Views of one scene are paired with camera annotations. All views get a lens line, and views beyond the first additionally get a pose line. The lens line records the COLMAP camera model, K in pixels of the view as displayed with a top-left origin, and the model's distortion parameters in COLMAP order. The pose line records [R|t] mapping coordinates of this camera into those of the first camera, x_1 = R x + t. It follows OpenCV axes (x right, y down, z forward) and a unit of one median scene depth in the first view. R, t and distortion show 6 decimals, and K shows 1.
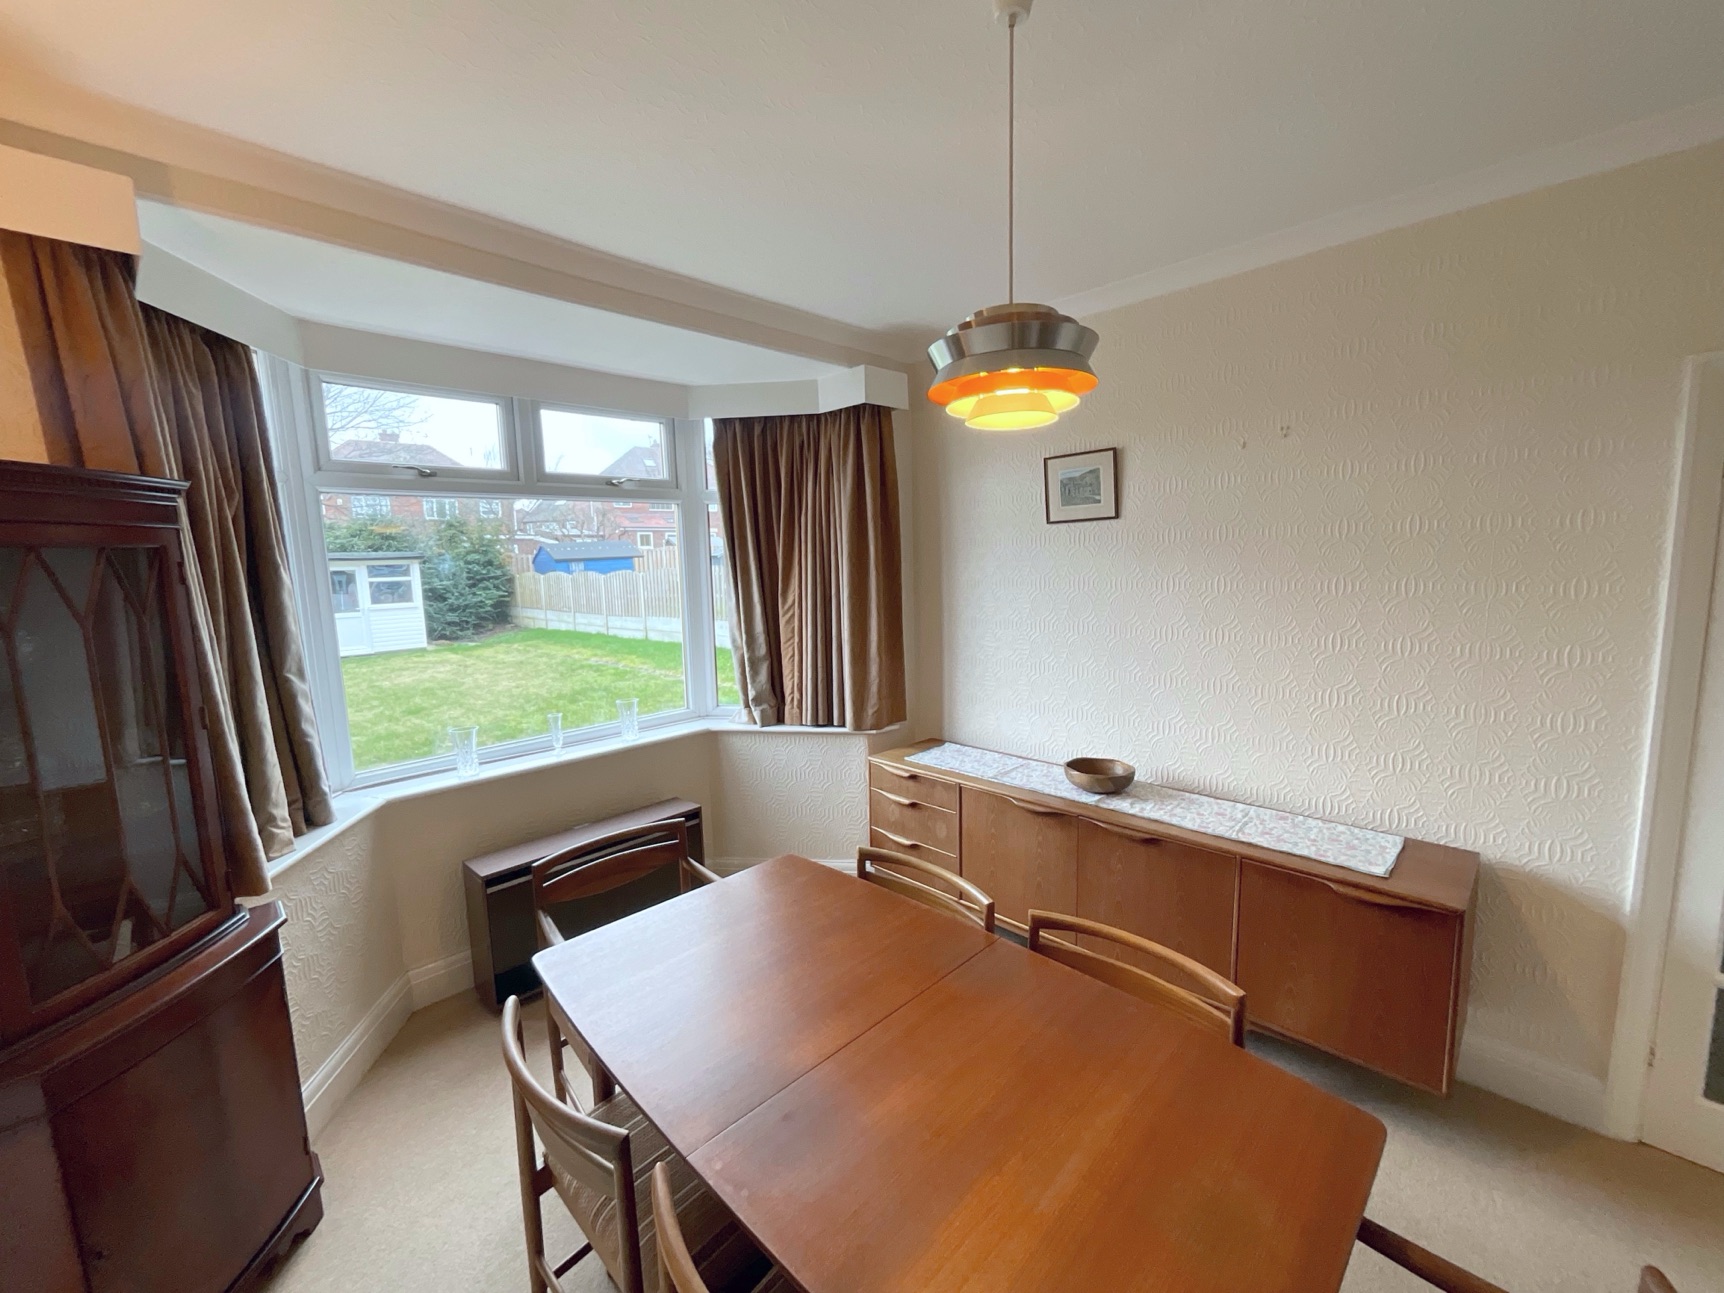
lens RADIAL K [[696.6, 0, 858.3], [0, 696.6, 650.3], [0, 0, 1]] dist [0.000124, -0.001295]
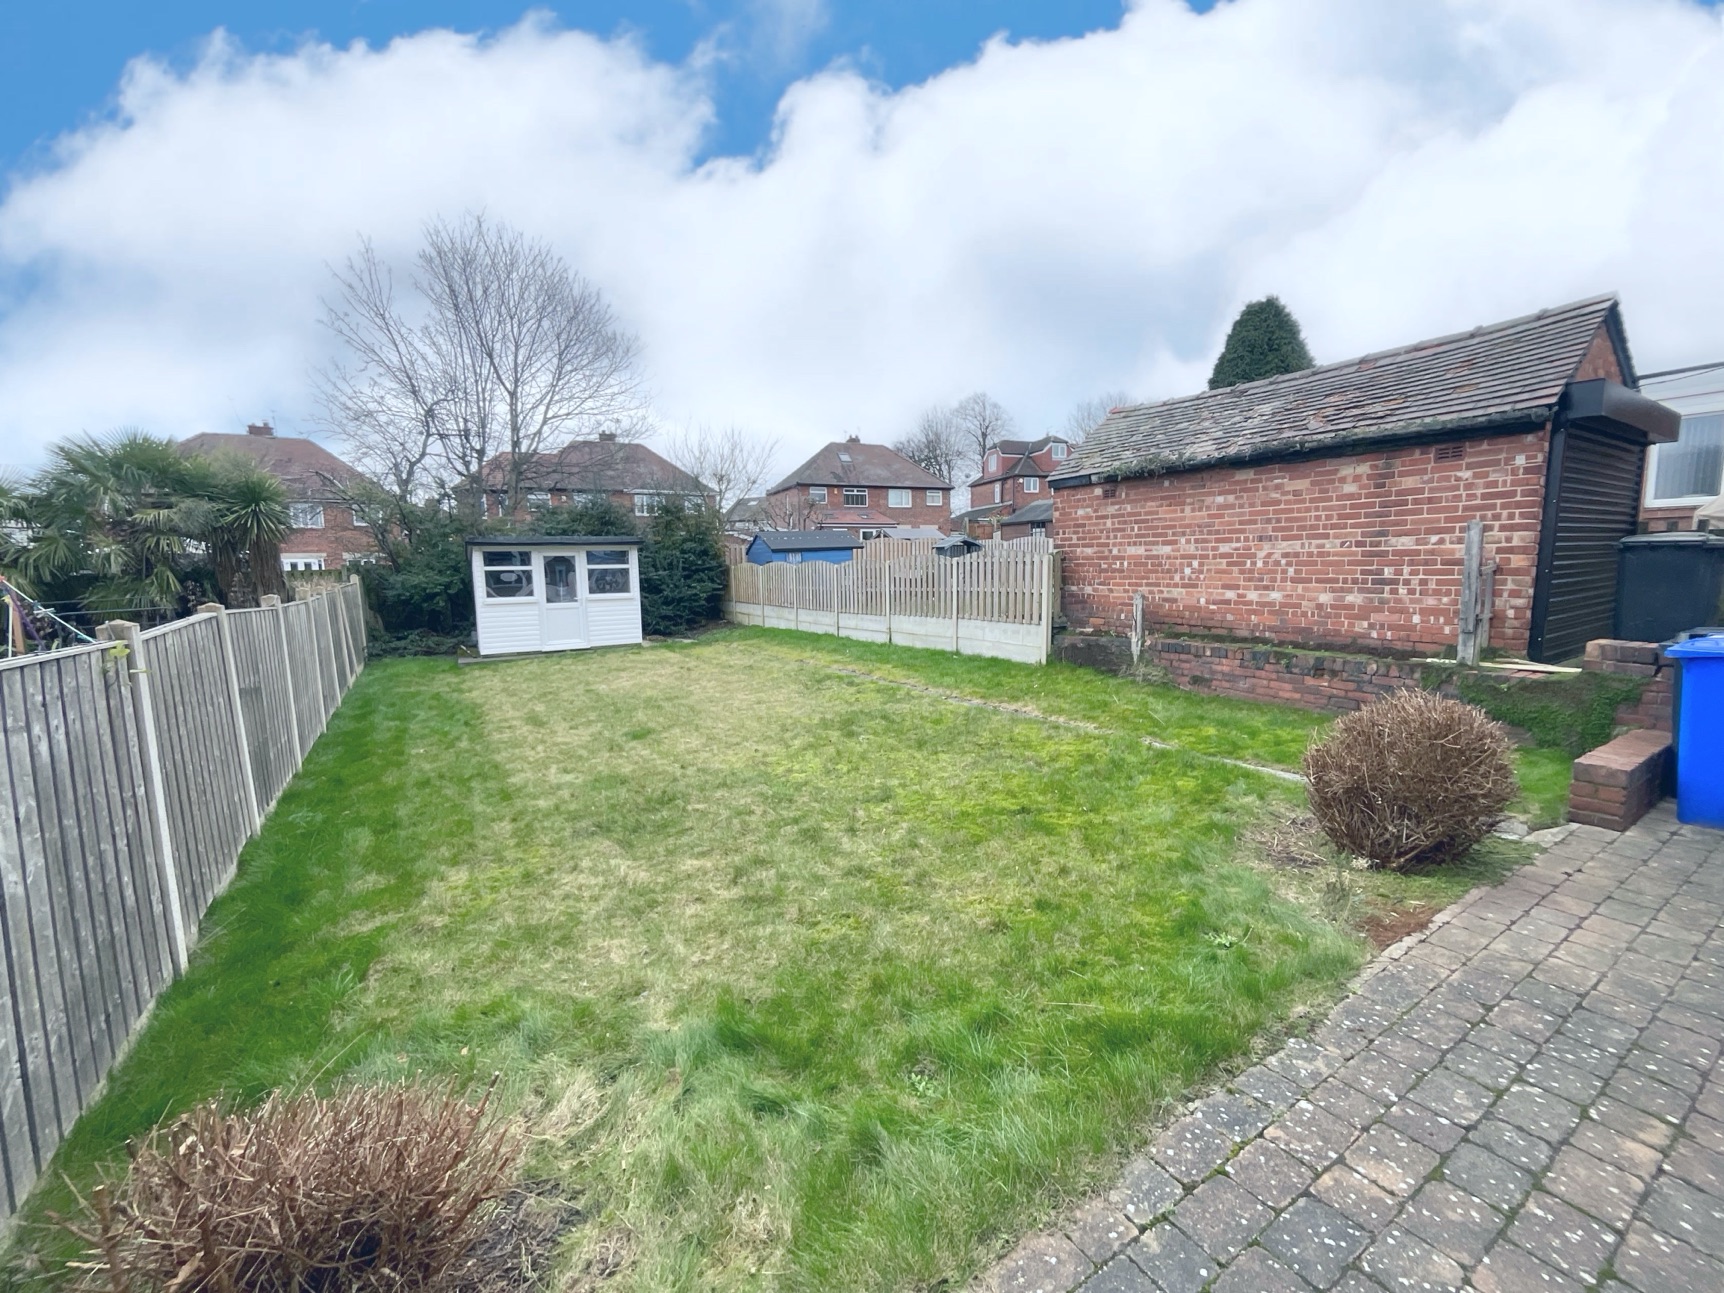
lens RADIAL K [[696.6, 0, 864.7], [0, 696.6, 644.5], [0, 0, 1]] dist [0.000124, -0.001295]
pose [[0.973933, 0.034033, -0.224267, -0.145765], [-0.036727, 0.999294, -0.007851, -0.006610], [0.223842, 0.015883, 0.974496, 0.199189]]
